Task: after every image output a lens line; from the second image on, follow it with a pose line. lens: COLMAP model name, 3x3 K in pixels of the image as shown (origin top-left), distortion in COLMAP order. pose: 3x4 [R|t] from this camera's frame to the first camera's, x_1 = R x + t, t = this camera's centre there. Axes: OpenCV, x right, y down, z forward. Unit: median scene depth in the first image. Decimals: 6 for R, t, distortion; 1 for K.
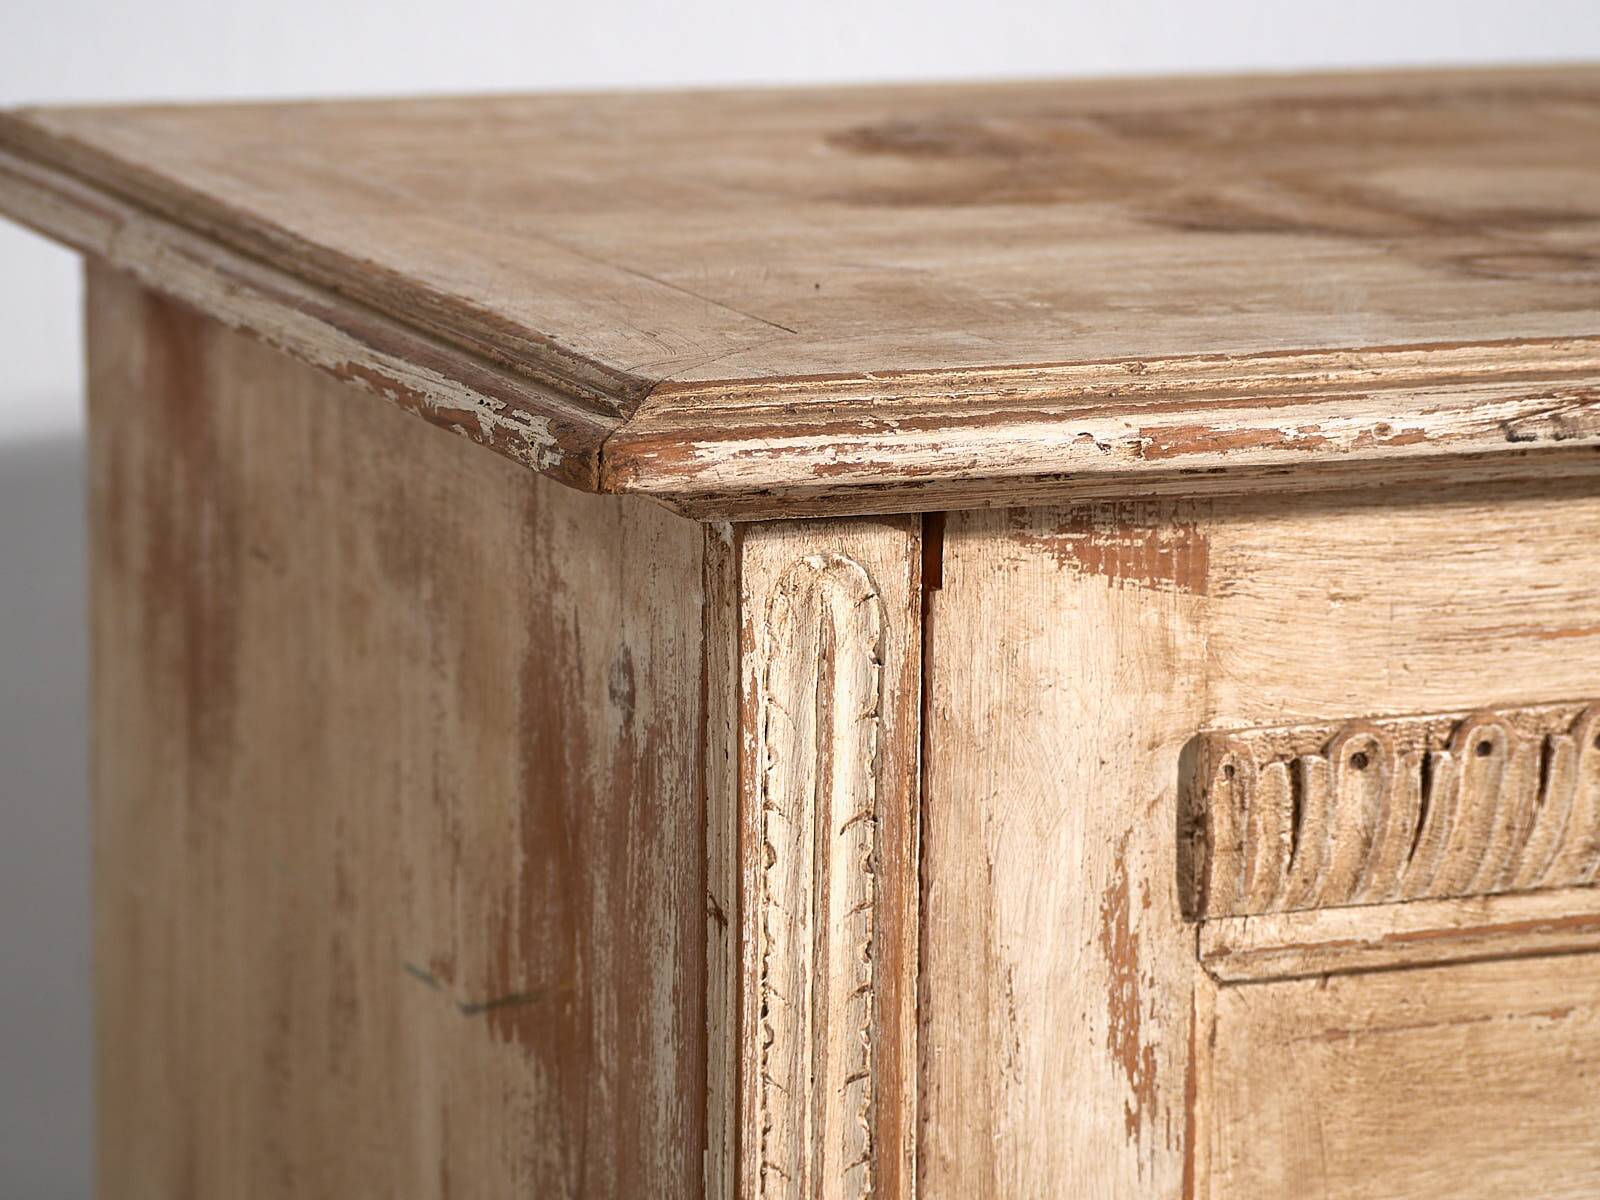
lens RADIAL K [[5469.3, 0, 796.6], [0, 5469.3, 587.2], [0, 0, 1]] dist [0.275964, 0.000000]
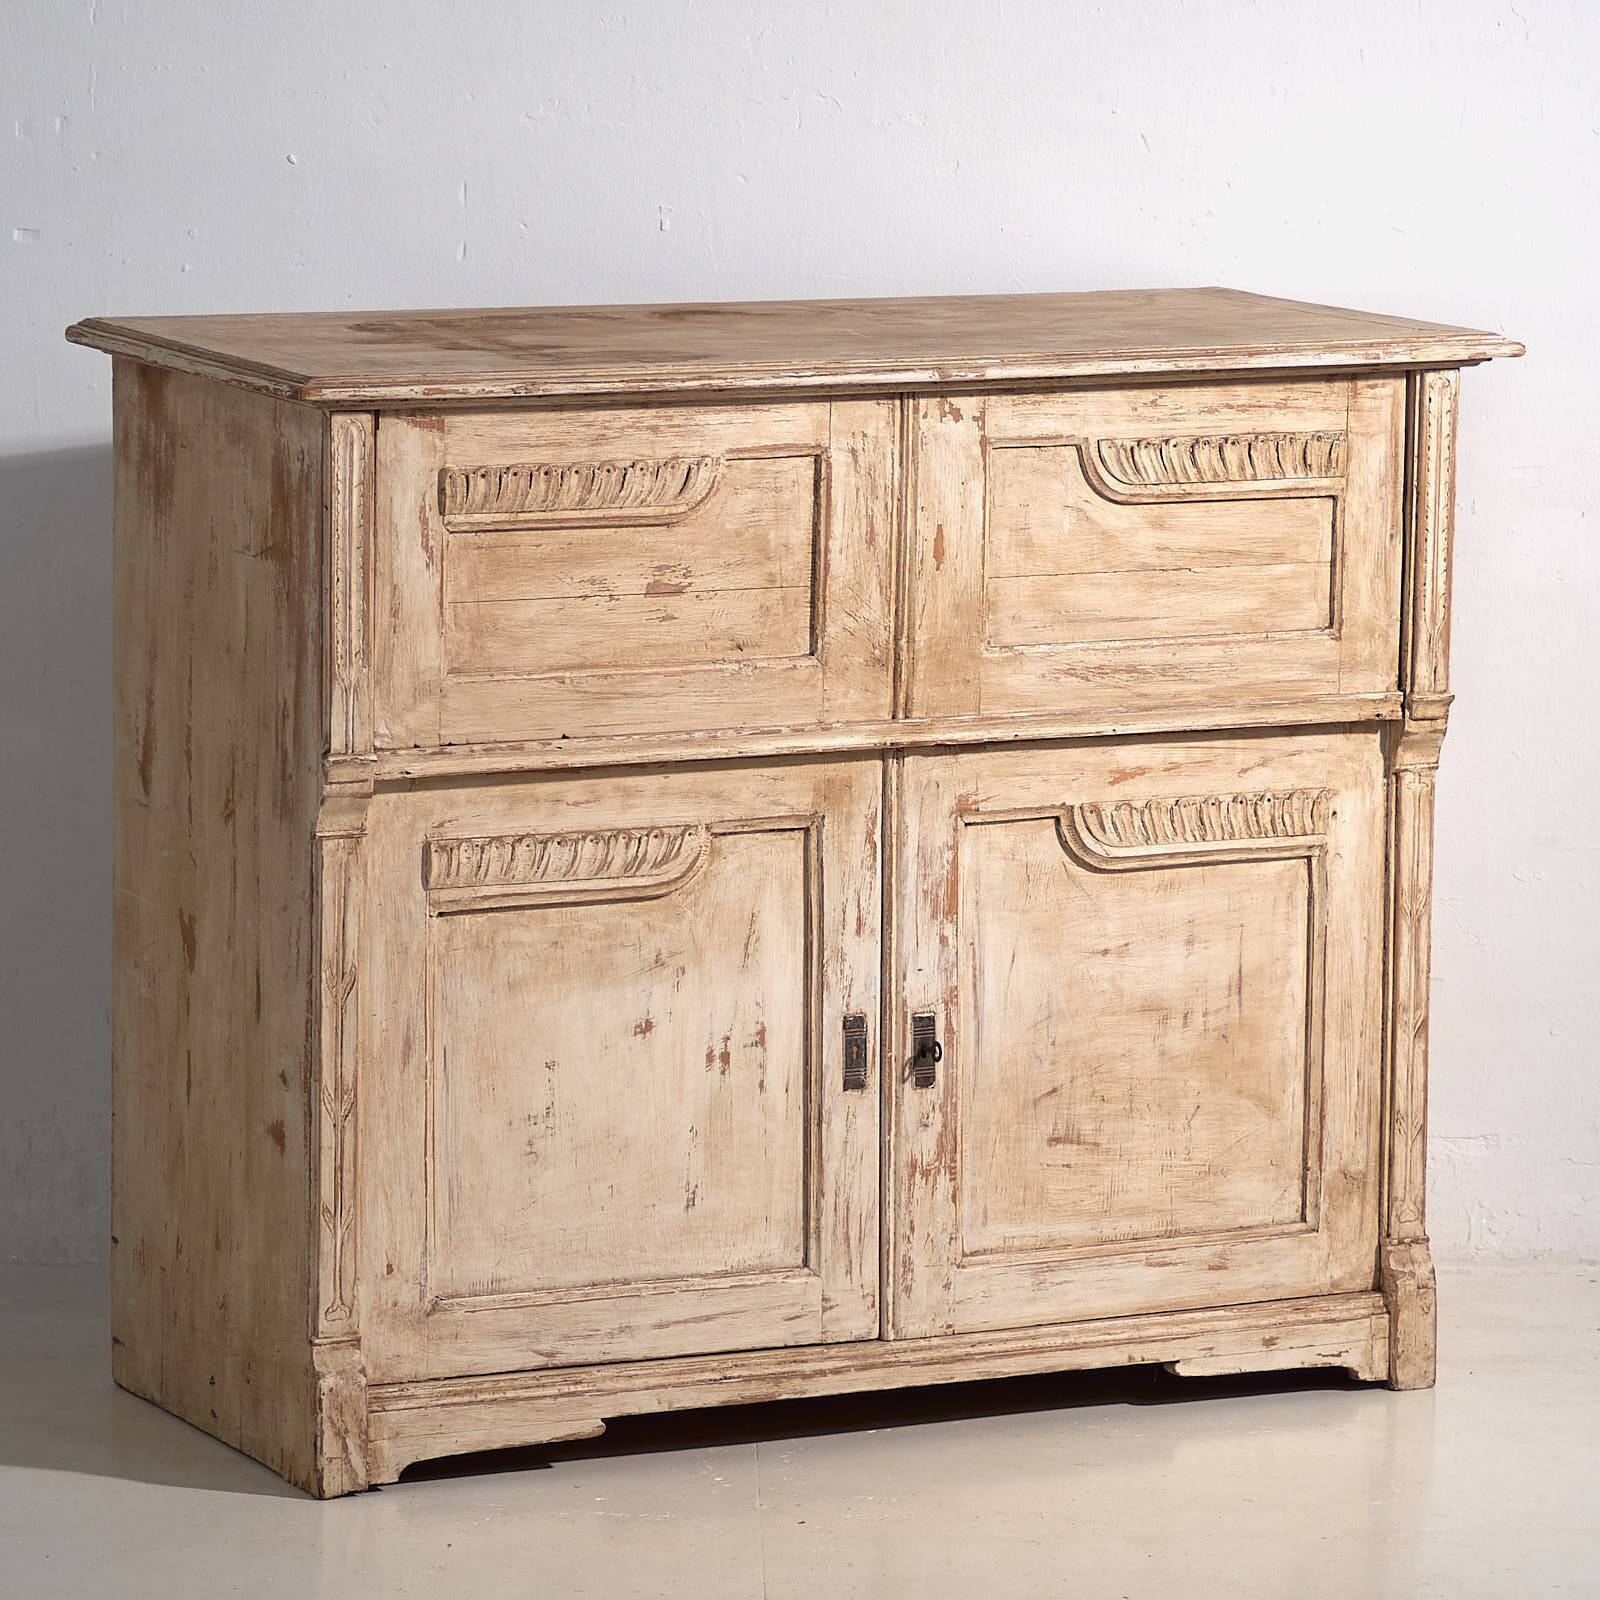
lens RADIAL K [[8423.4, 0, 895.4], [0, 8423.4, 807.1], [0, 0, 1]] dist [0.213347, 0.000000]
pose [[0.996883, -0.005652, 0.078693, -0.085006], [0.008606, 0.999269, -0.037251, 0.509216], [-0.078425, 0.037812, 0.996203, -5.202258]]
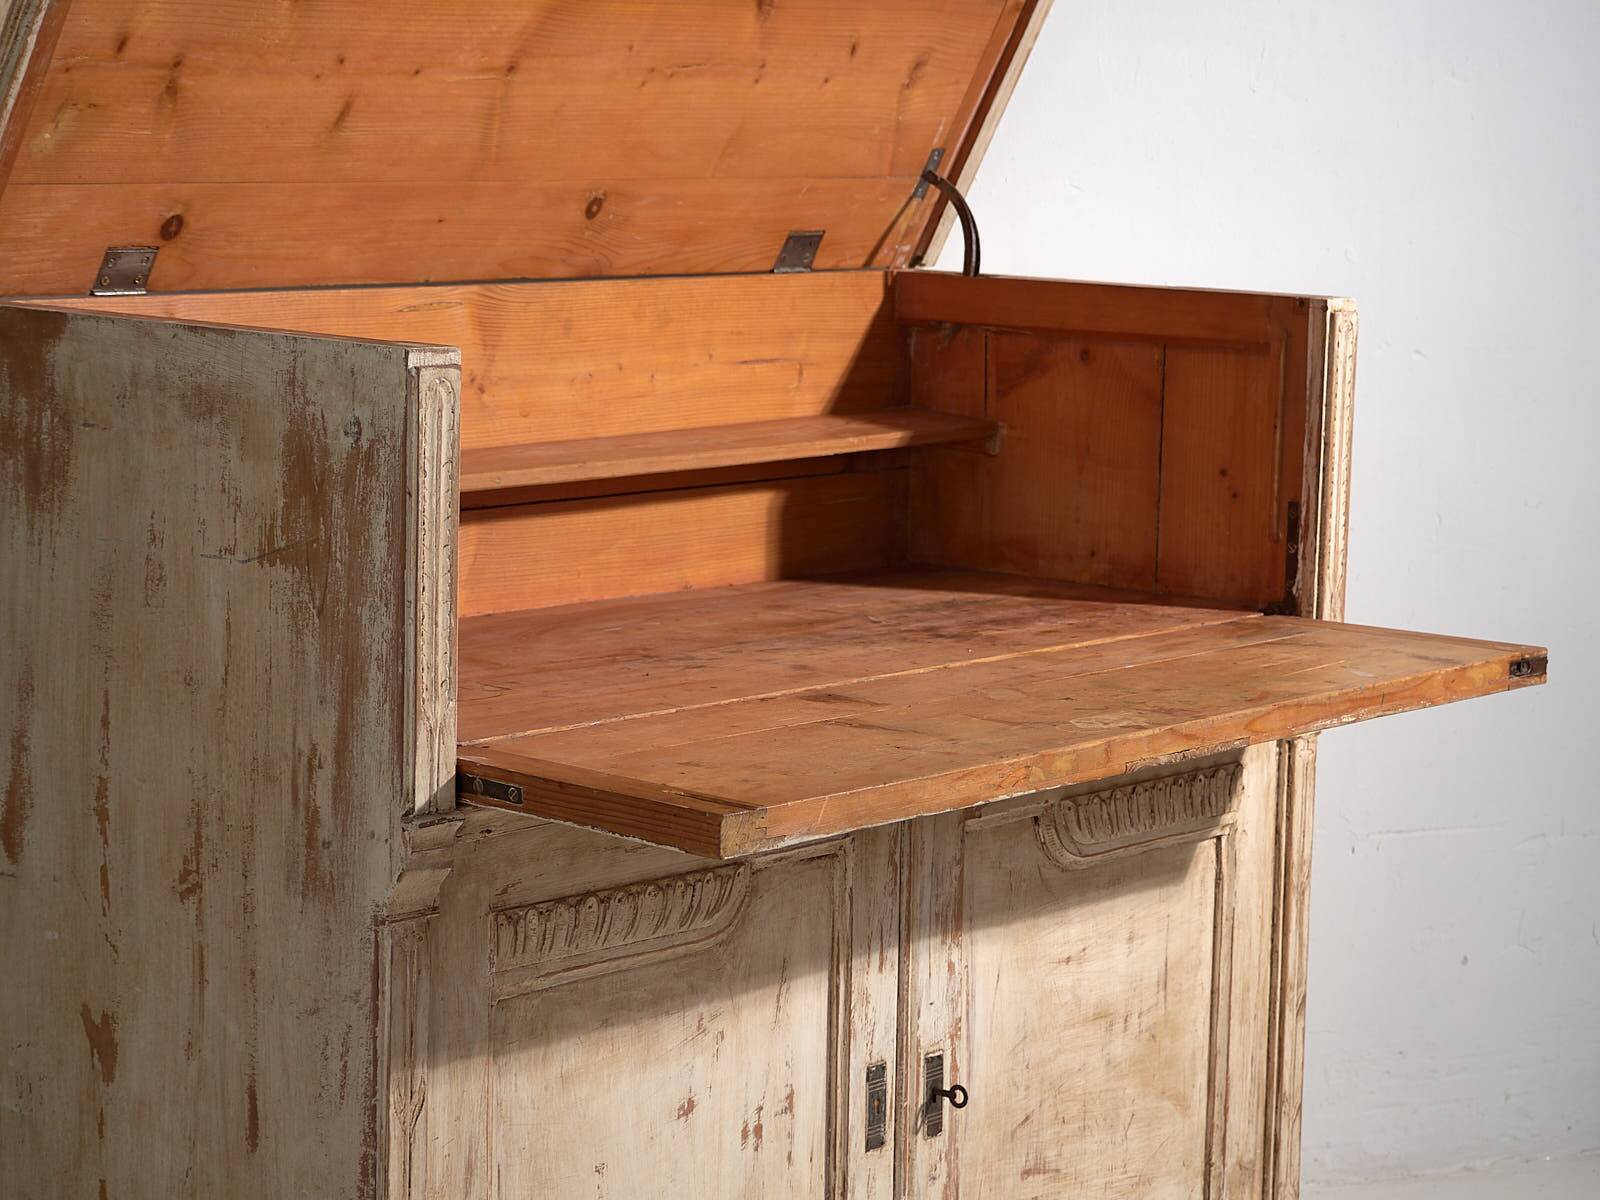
lens RADIAL K [[3971.6, 0, 847.0], [0, 3971.6, 652.0], [0, 0, 1]] dist [0.077808, 0.000000]
pose [[0.887146, -0.053859, 0.458335, -0.815550], [0.068355, 0.997547, -0.015084, 0.195053], [-0.456399, 0.044711, 0.888651, -1.115177]]
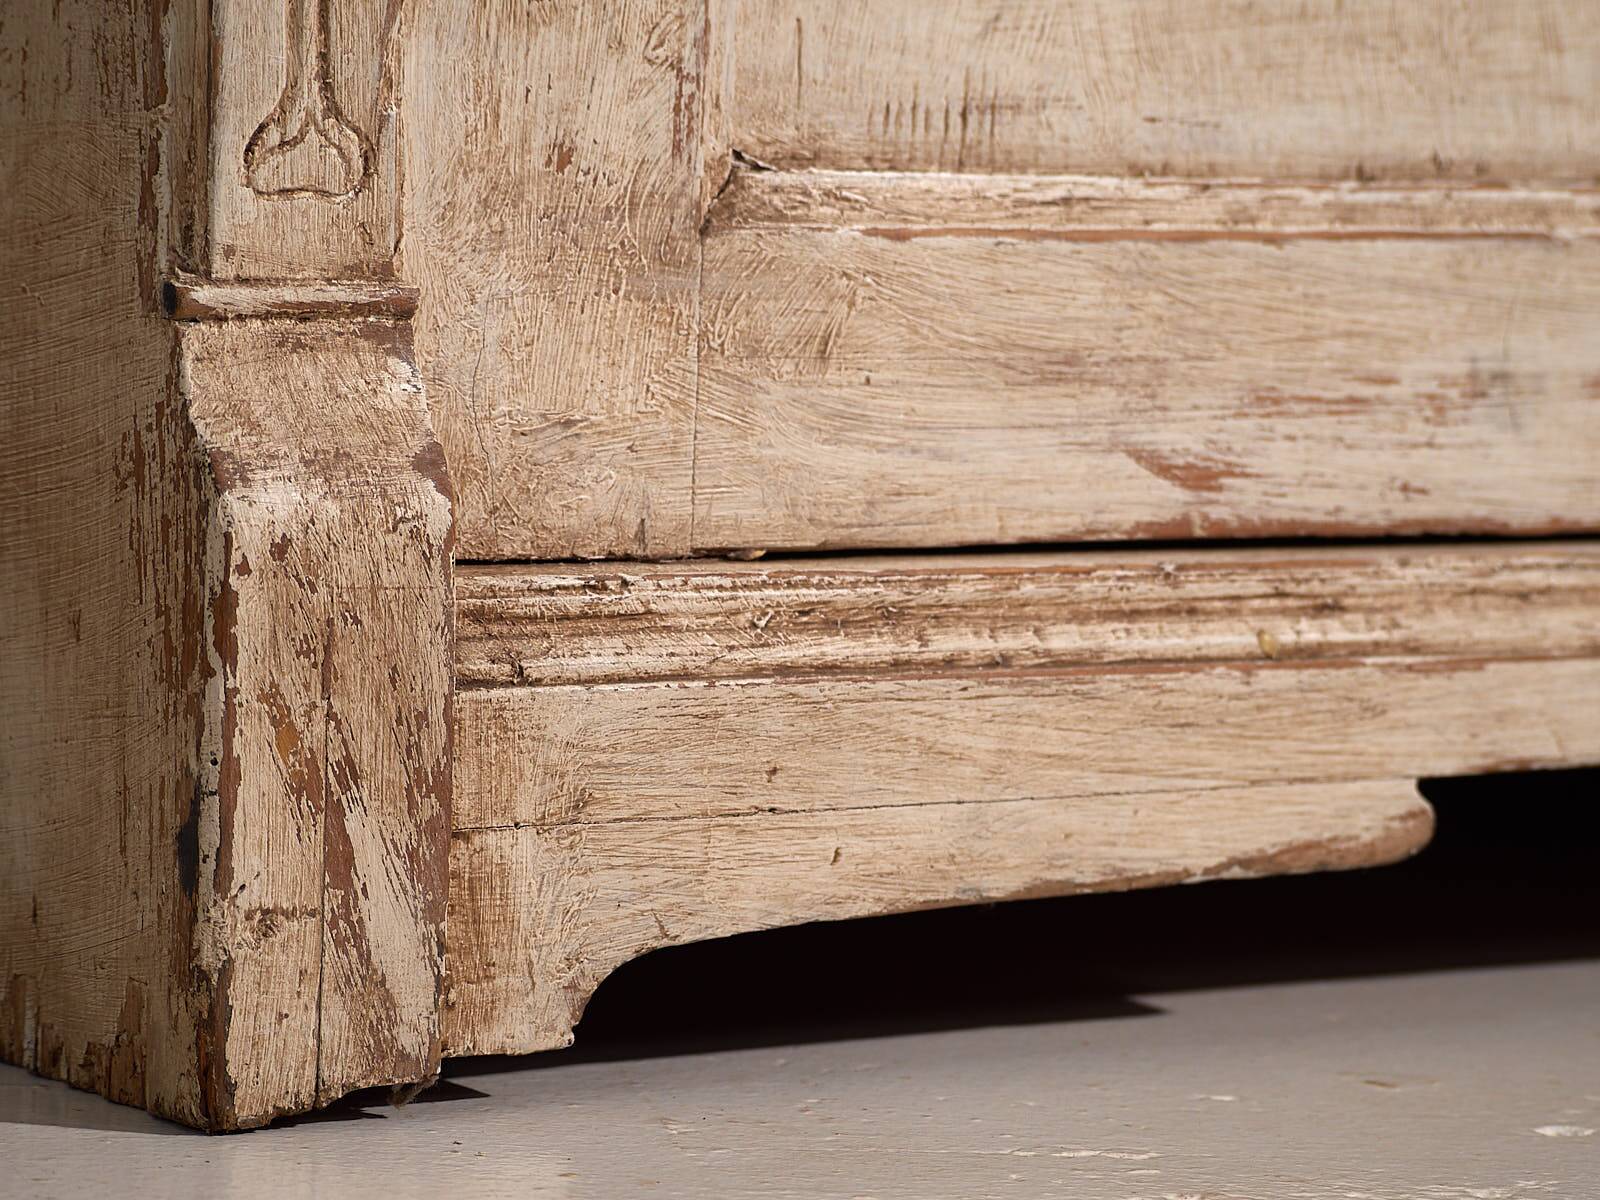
lens RADIAL K [[5981.5, 0, 801.2], [0, 5981.5, 607.5], [0, 0, 1]] dist [0.108270, 0.000000]
pose [[0.968205, 0.009019, 0.249995, -0.151513], [0.011473, 0.996697, -0.080391, 0.781338], [-0.249895, 0.080703, 0.964904, 0.255223]]
